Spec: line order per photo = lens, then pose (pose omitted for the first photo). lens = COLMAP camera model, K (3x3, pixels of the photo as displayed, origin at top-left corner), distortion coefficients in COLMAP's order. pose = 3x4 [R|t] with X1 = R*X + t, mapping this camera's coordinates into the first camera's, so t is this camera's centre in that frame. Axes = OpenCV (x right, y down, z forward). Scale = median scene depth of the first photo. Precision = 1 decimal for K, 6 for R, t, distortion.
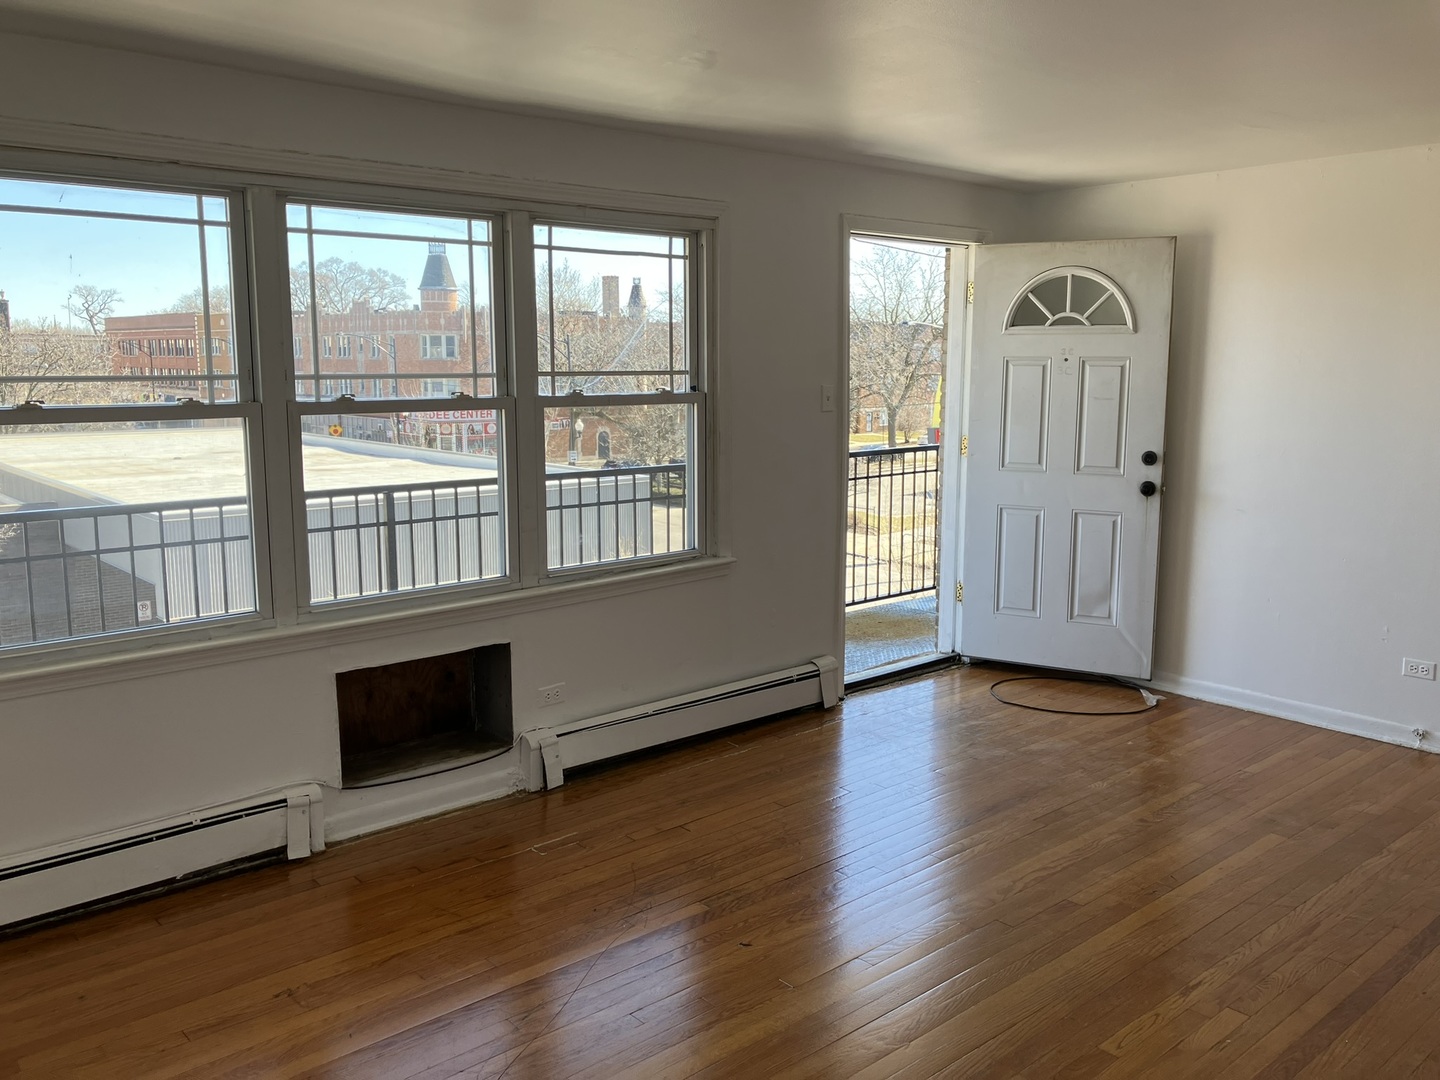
lens RADIAL K [[1164.8, 0, 720.0], [0, 1164.8, 540.0], [0, 0, 1]] dist [0.005577, -0.159991]
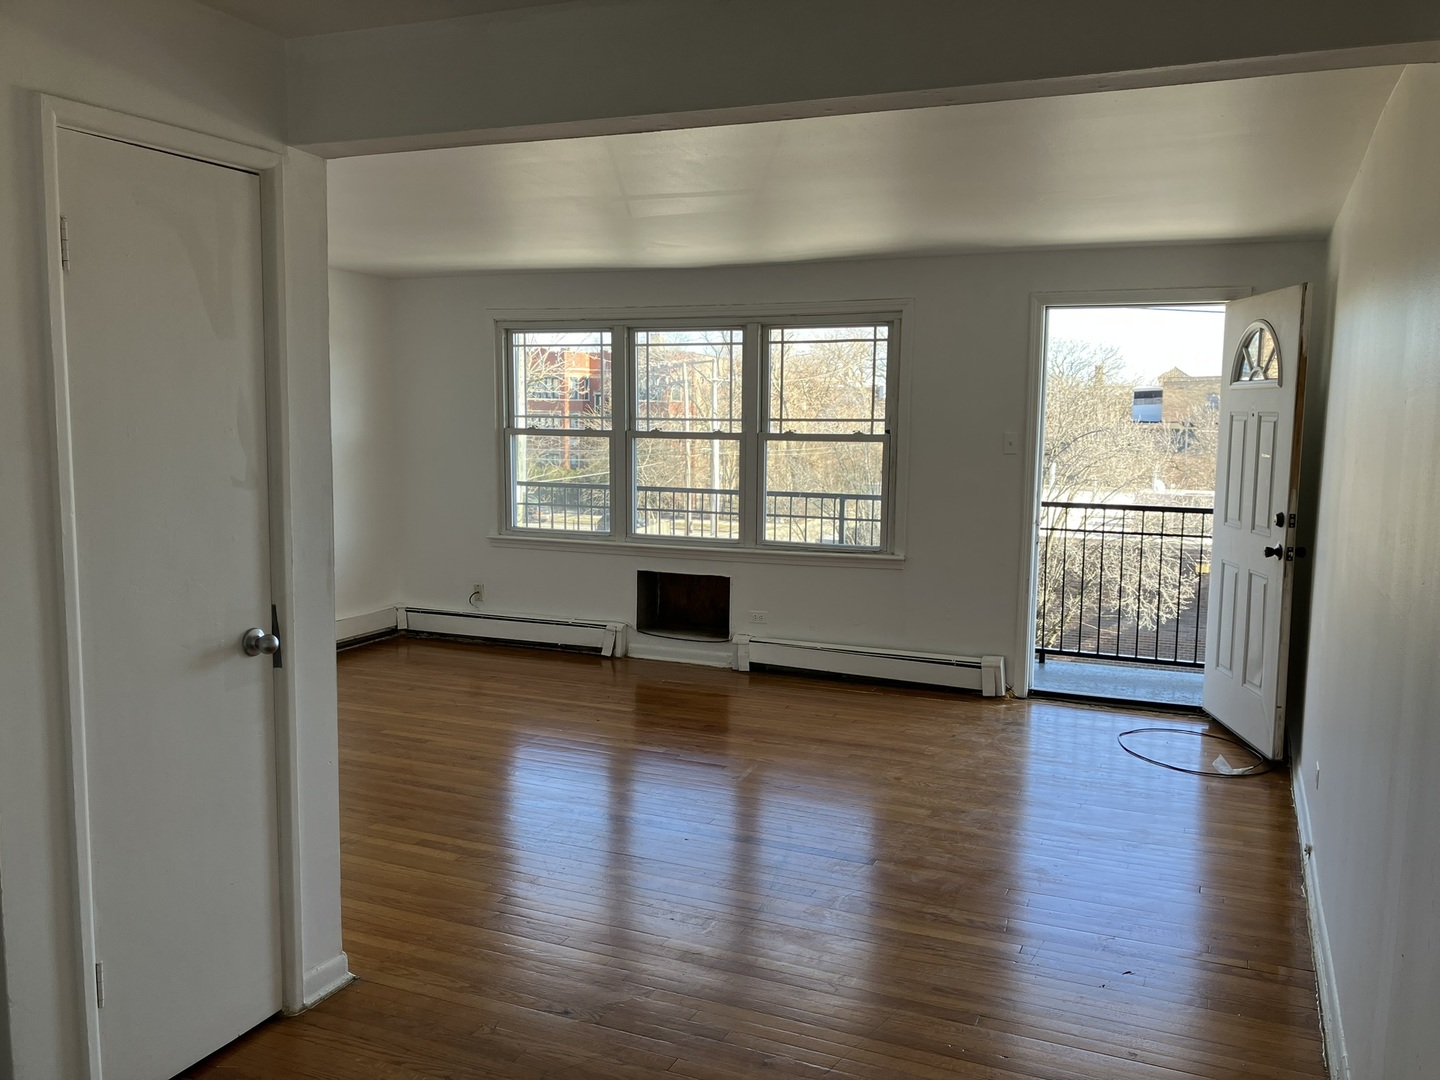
lens RADIAL K [[1164.8, 0, 720.0], [0, 1164.8, 540.0], [0, 0, 1]] dist [0.005577, -0.159991]
pose [[0.396783, 0.112046, -0.911048, 1.322183], [-0.140944, 0.988189, 0.060149, -0.063852], [0.907027, 0.104540, 0.407889, 0.286265]]
